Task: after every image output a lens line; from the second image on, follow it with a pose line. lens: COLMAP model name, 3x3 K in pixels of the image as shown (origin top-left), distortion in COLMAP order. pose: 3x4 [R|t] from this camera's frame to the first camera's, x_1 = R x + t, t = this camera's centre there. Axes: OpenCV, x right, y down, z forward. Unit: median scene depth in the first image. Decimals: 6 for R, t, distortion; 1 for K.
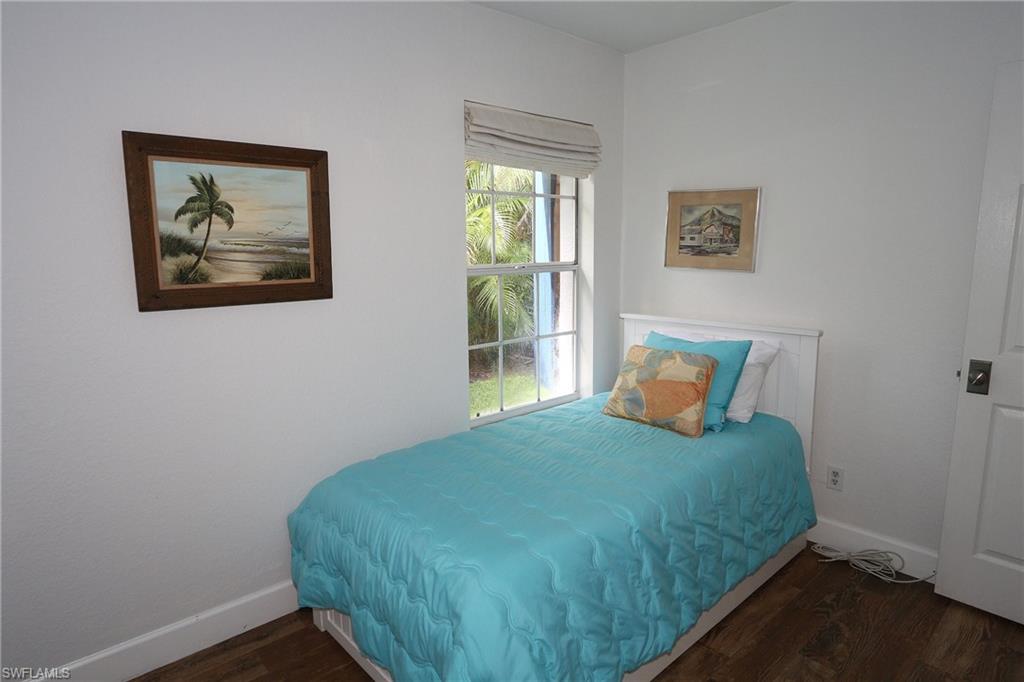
lens RADIAL K [[605.0, 0, 512.1], [0, 605.0, 339.4], [0, 0, 1]] dist [0.000020, 0.000228]
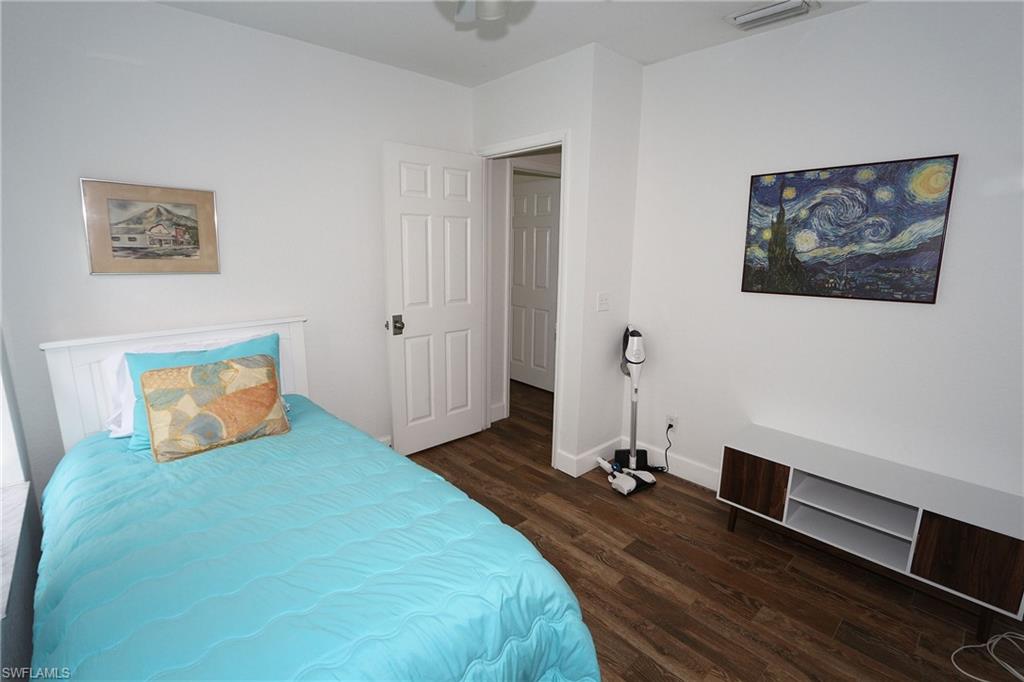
lens RADIAL K [[477.1, 0, 511.3], [0, 477.1, 341.8], [0, 0, 1]] dist [-0.017595, 0.002380]
pose [[-0.034484, -0.191997, 0.980790, -0.421458], [0.148934, 0.969428, 0.195009, -0.078532], [-0.988246, 0.152798, -0.004835, 0.511125]]
